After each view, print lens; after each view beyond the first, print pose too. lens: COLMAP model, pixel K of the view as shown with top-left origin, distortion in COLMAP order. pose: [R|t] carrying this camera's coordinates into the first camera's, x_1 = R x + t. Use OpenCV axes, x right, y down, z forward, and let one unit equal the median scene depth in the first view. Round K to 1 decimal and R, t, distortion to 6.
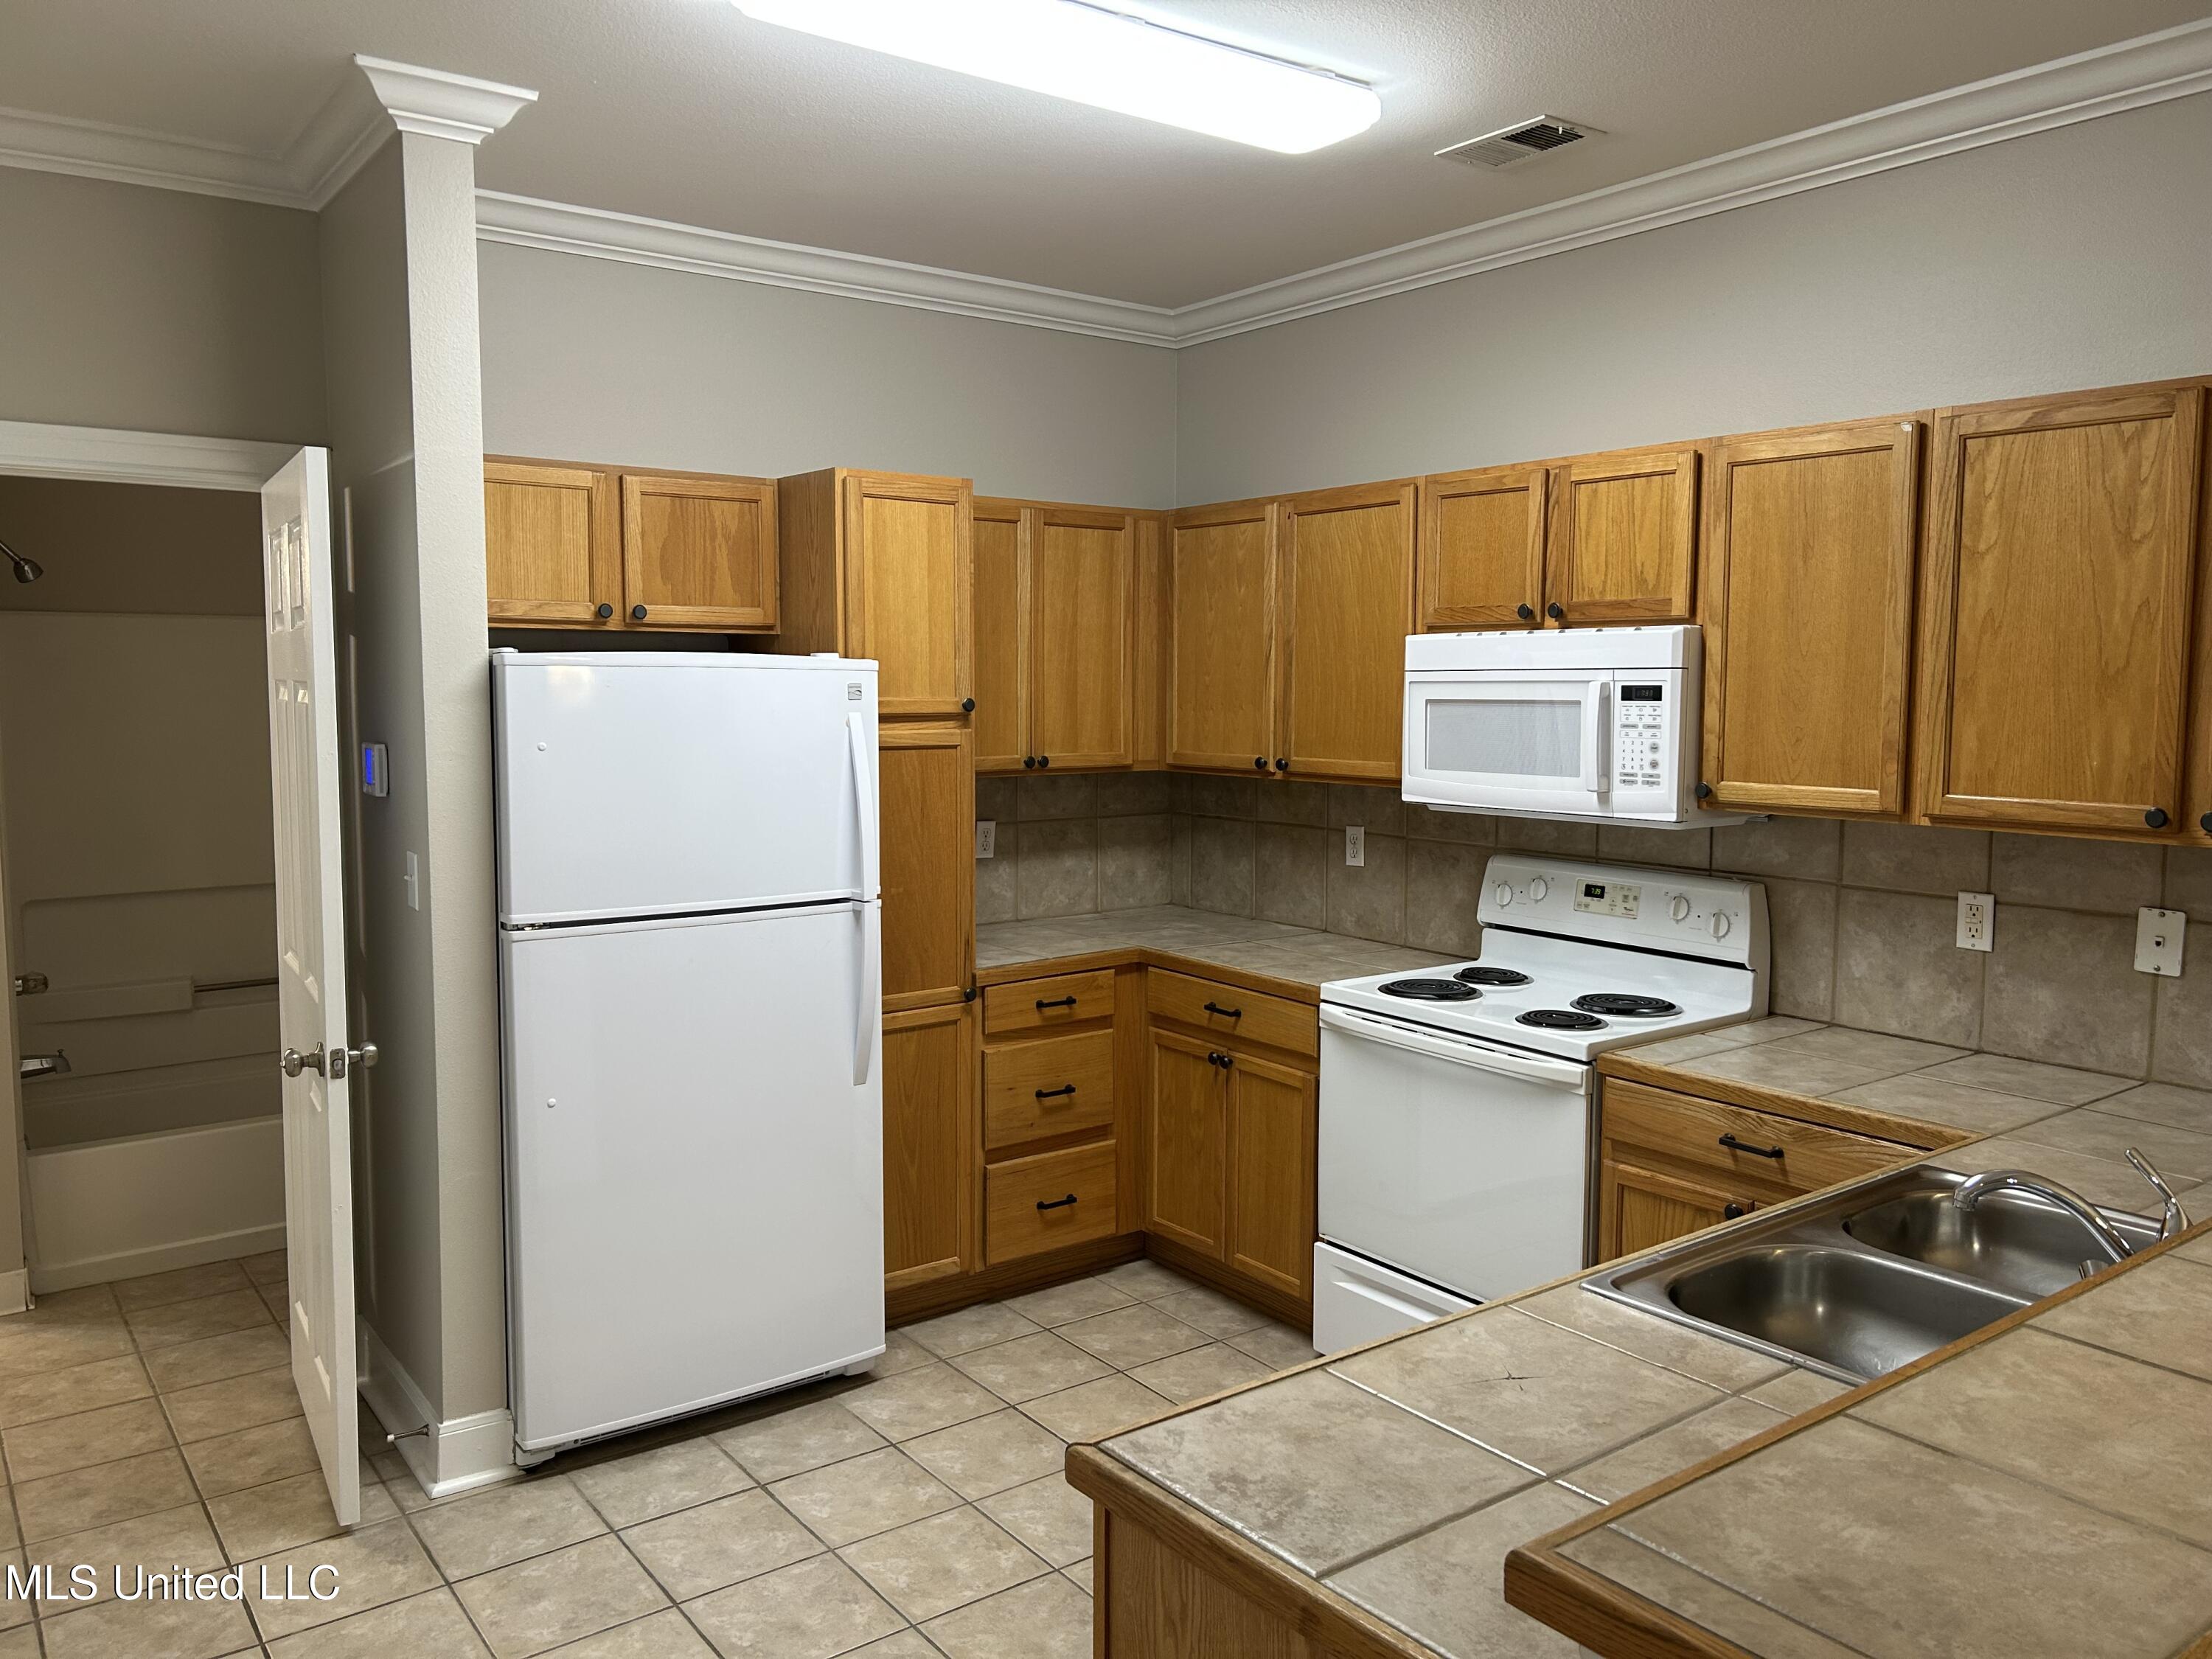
lens RADIAL K [[1649.3, 0, 1088.8], [0, 1649.3, 816.2], [0, 0, 1]] dist [0.075126, -0.079697]
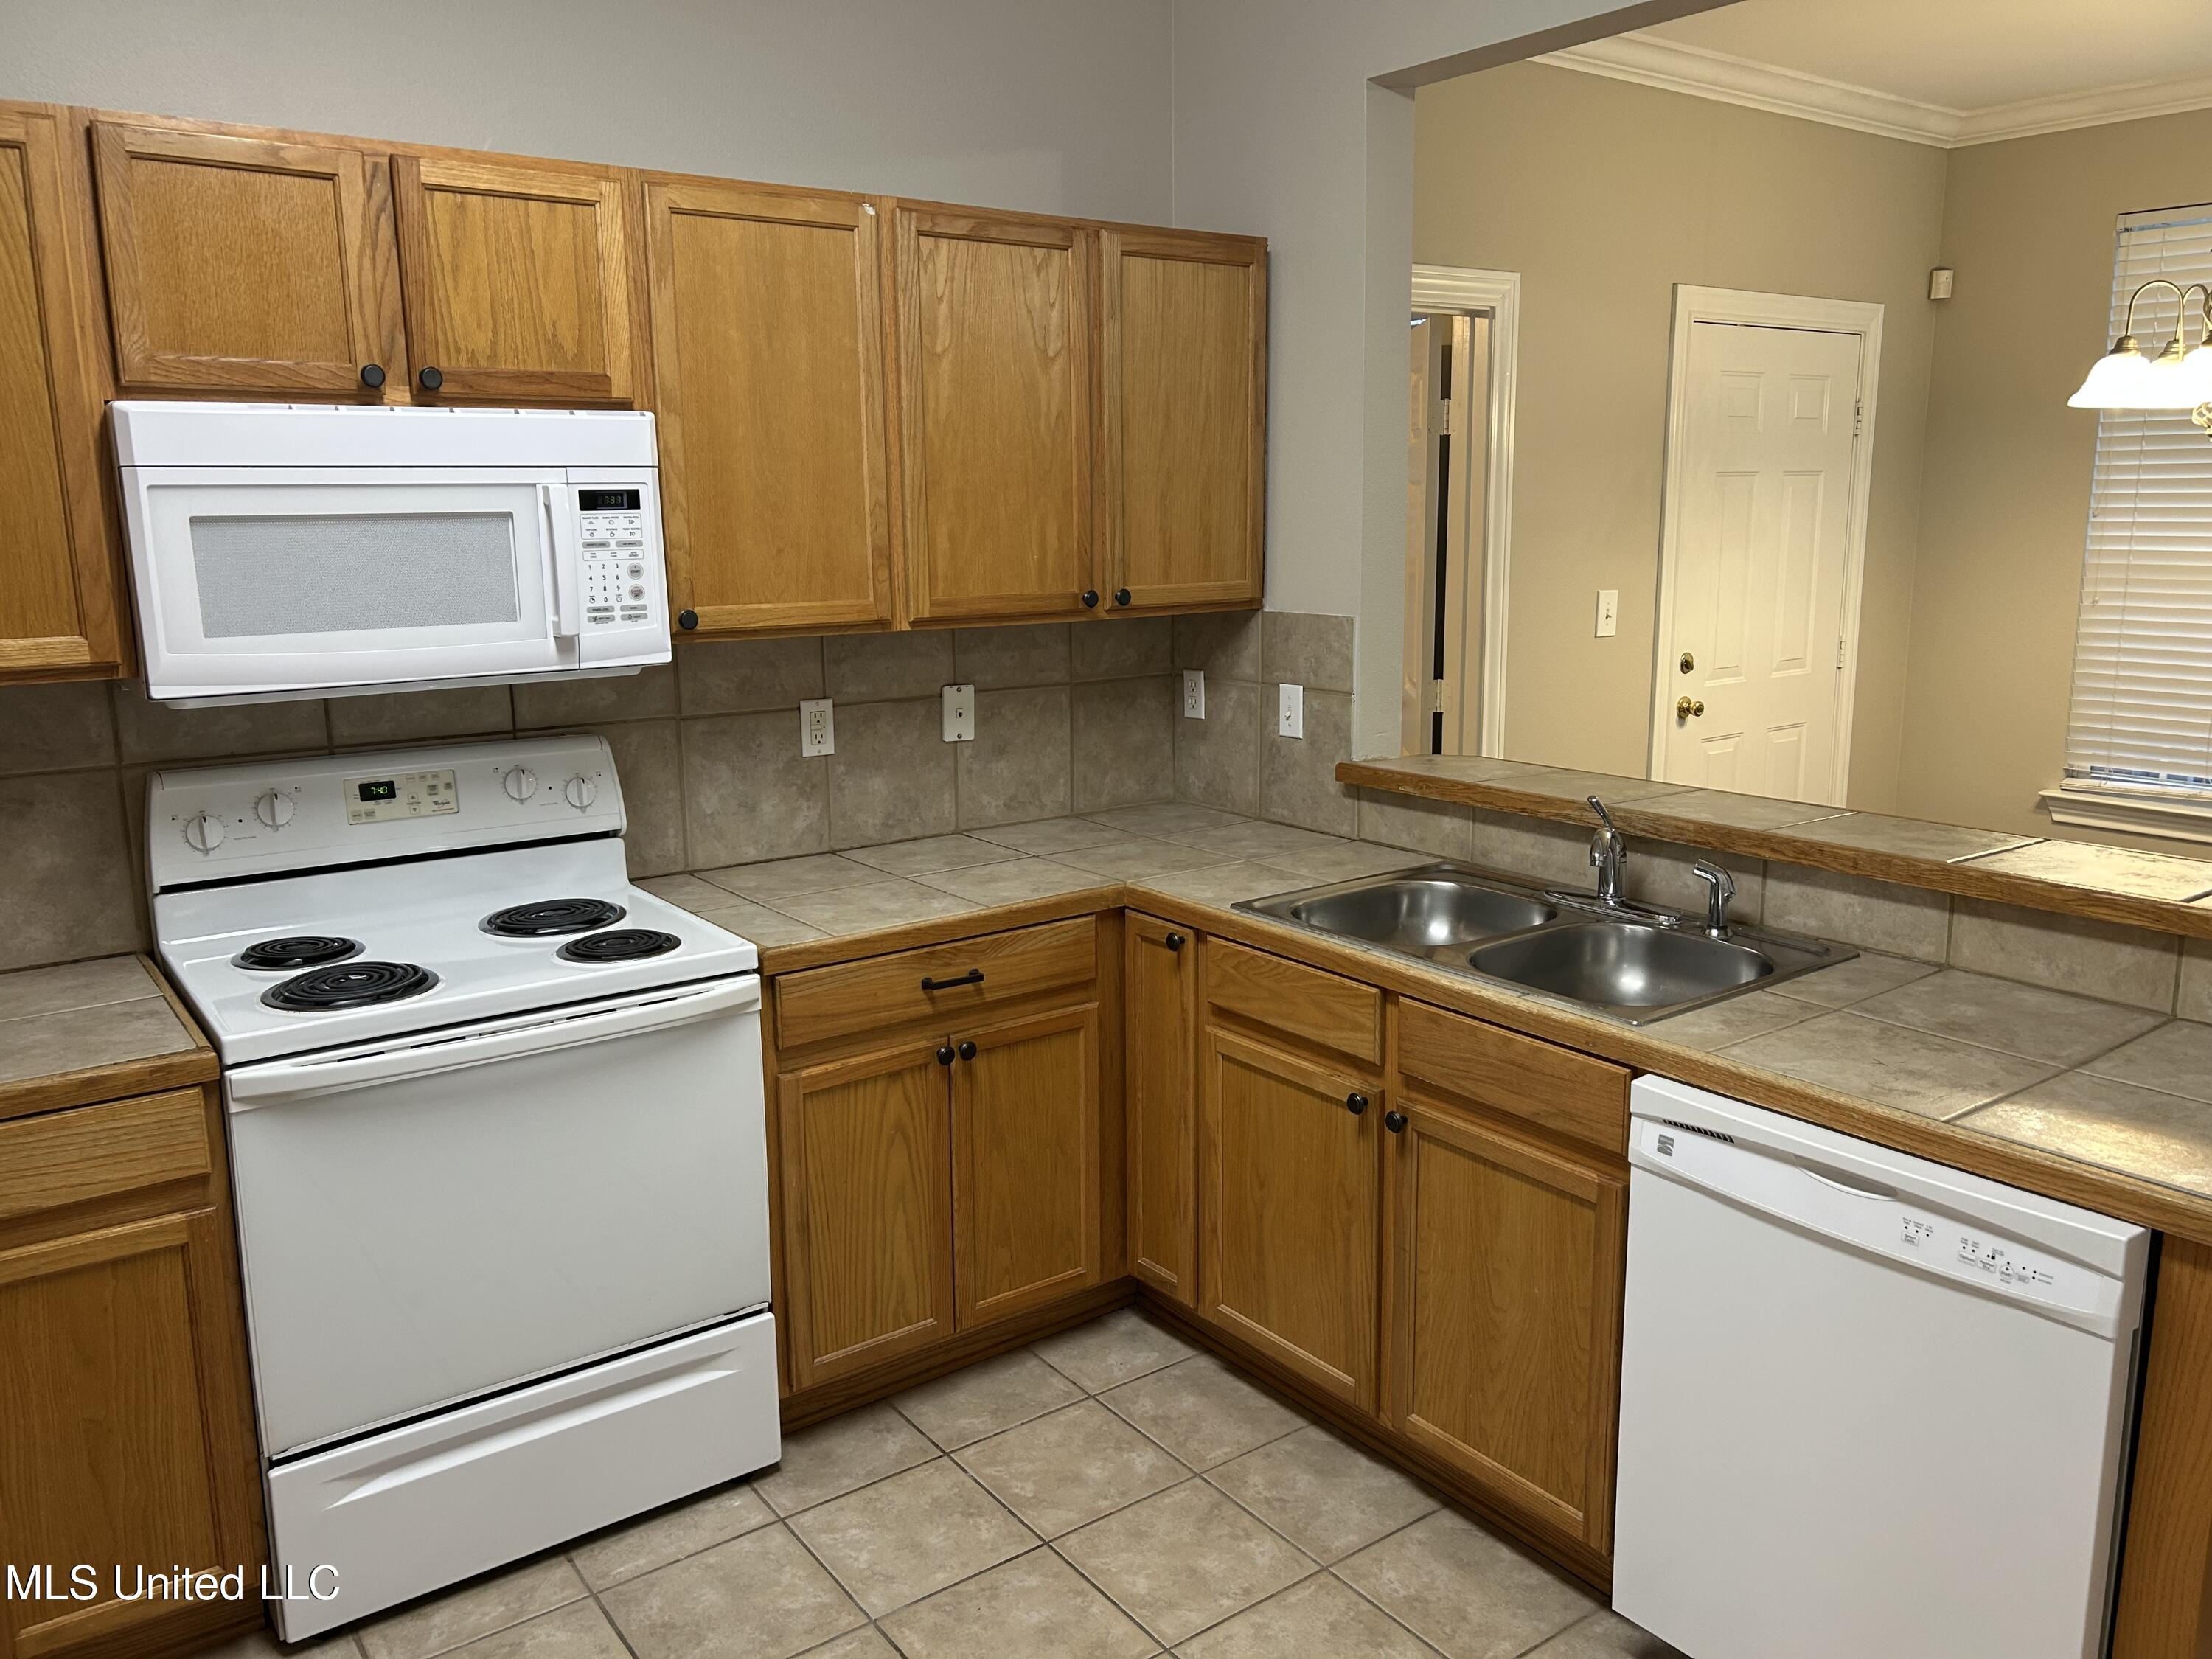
lens RADIAL K [[1670.4, 0, 1095.6], [0, 1670.4, 811.9], [0, 0, 1]] dist [0.107408, -0.183476]
pose [[0.004459, -0.185490, 0.982636, -0.458483], [0.097253, 0.978068, 0.184186, -0.055634], [-0.995250, 0.094743, 0.022401, 0.783313]]
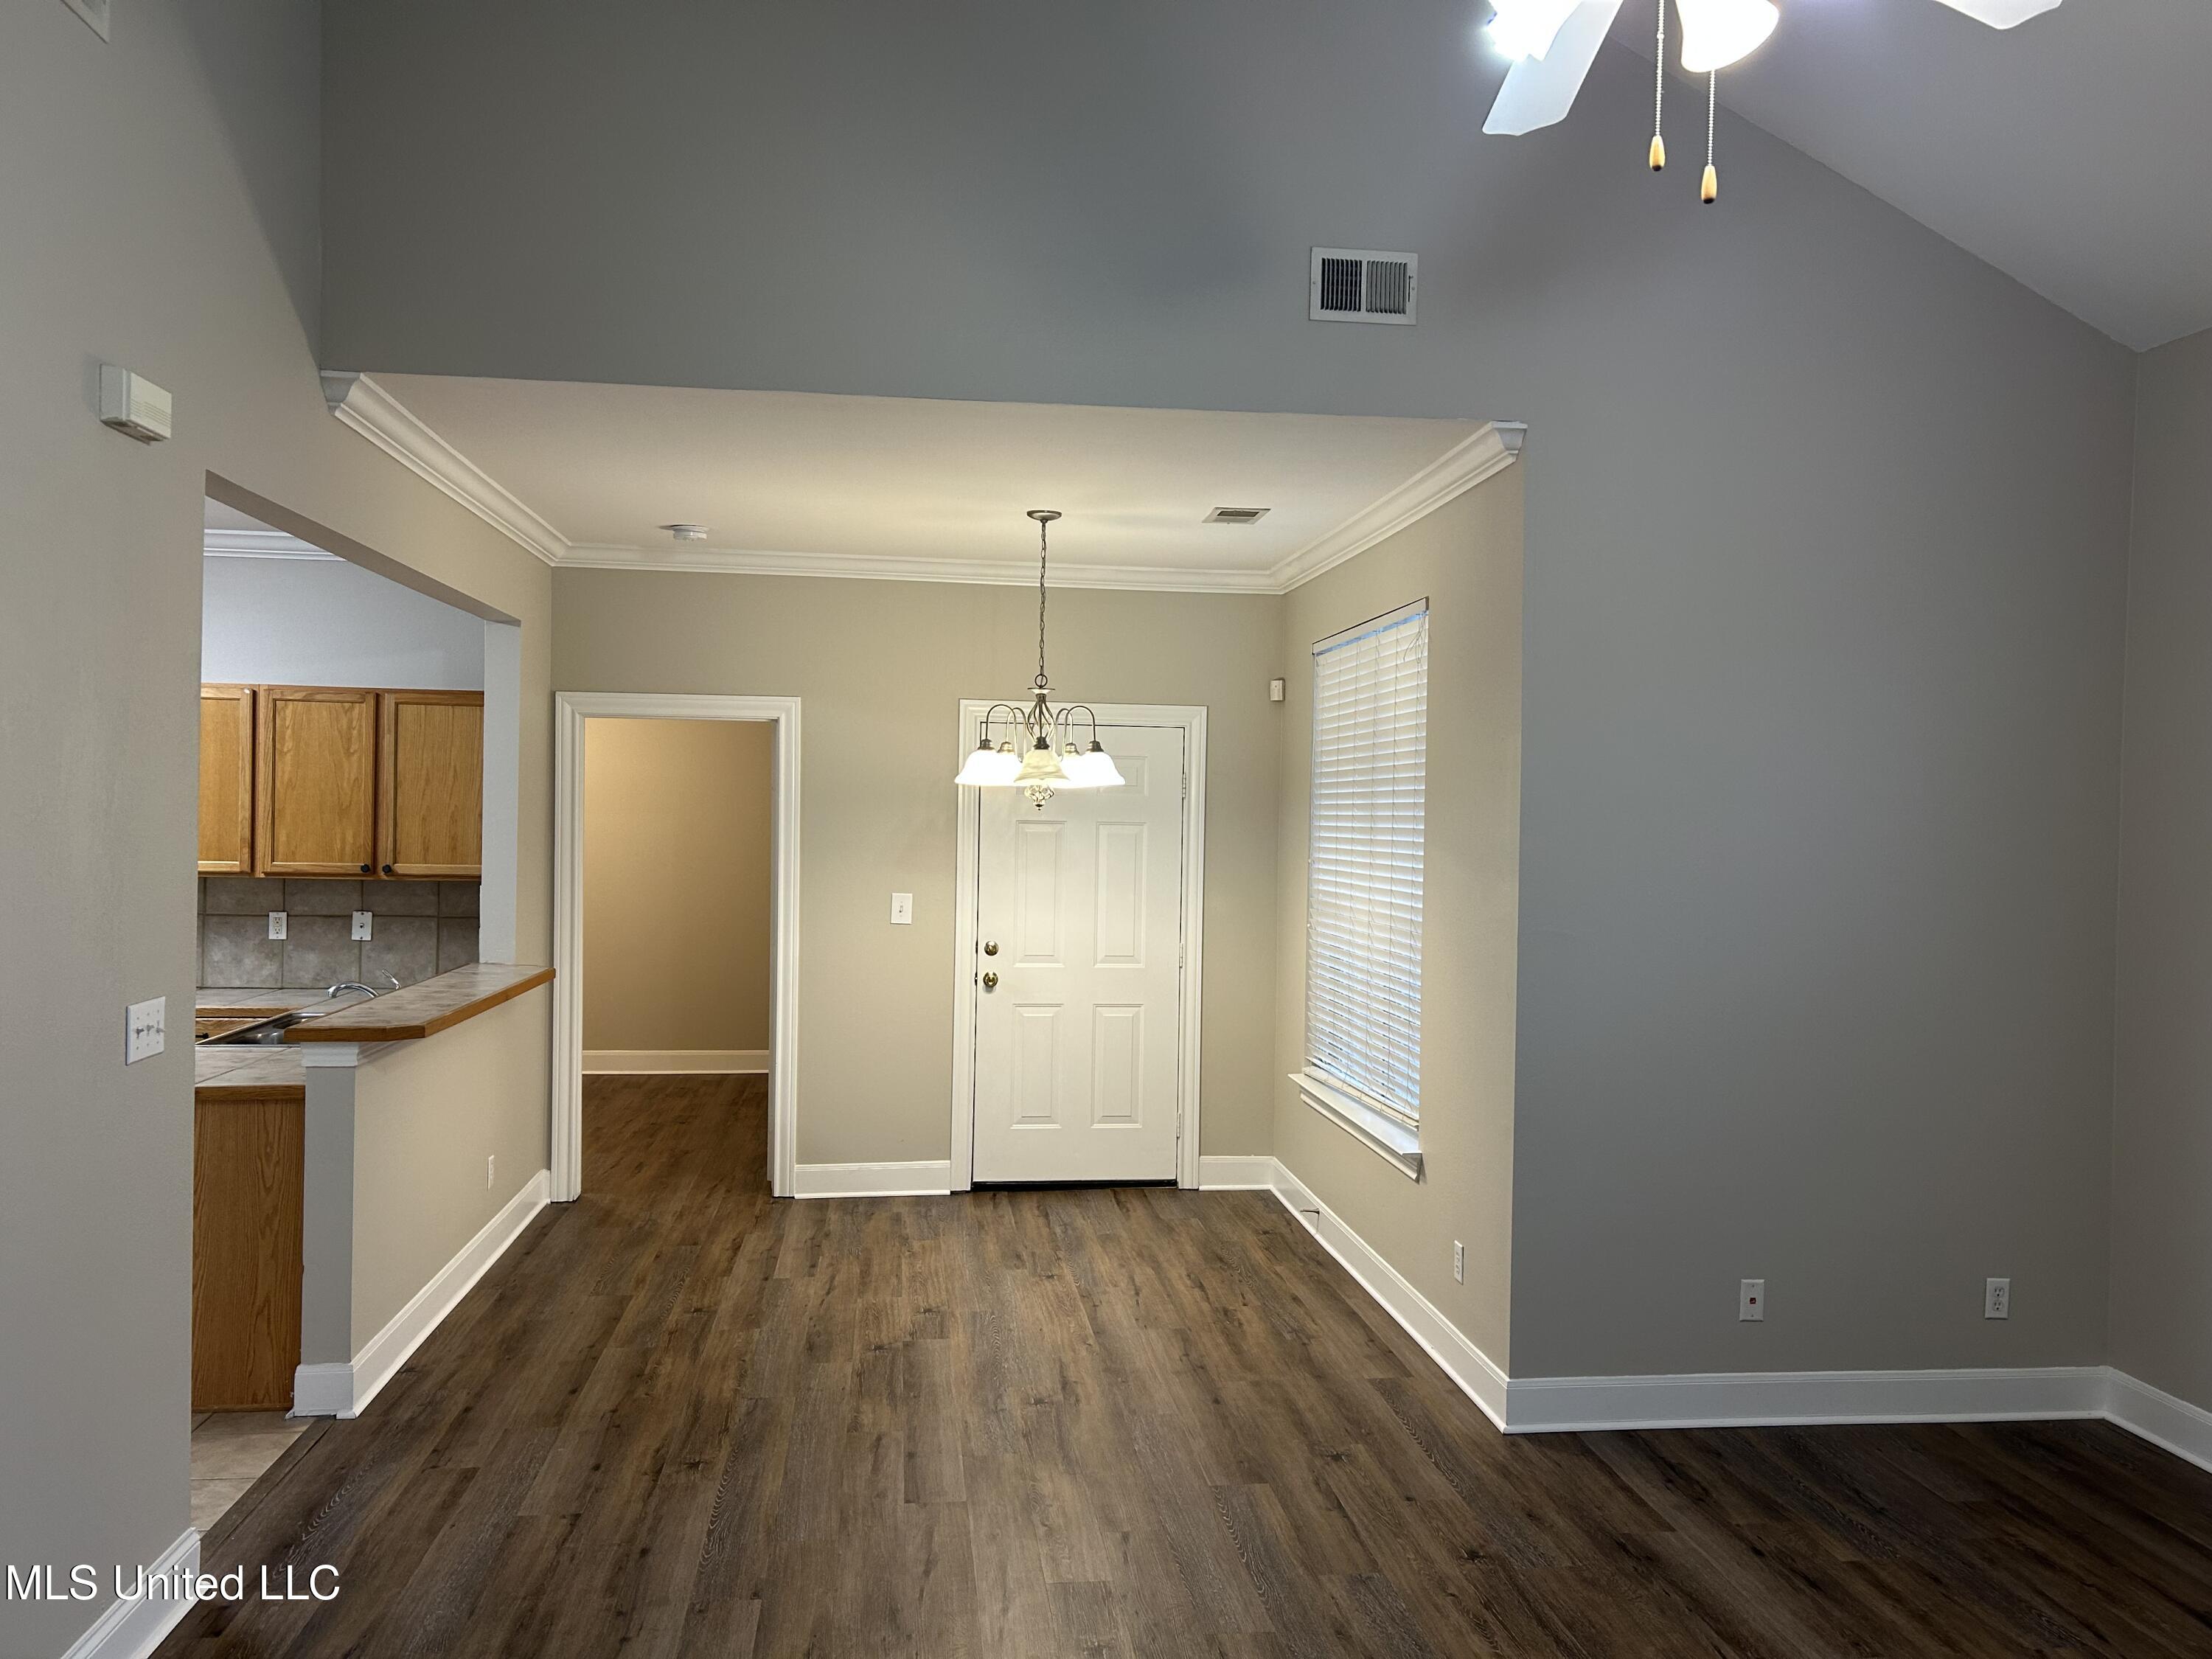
lens RADIAL K [[1663.9, 0, 1101.3], [0, 1663.9, 835.6], [0, 0, 1]] dist [0.070992, -0.077420]
pose [[0.497093, -0.002080, 0.867695, -0.743104], [0.054503, 0.998097, -0.028831, 0.064681], [-0.865984, 0.061624, 0.496261, -0.888576]]
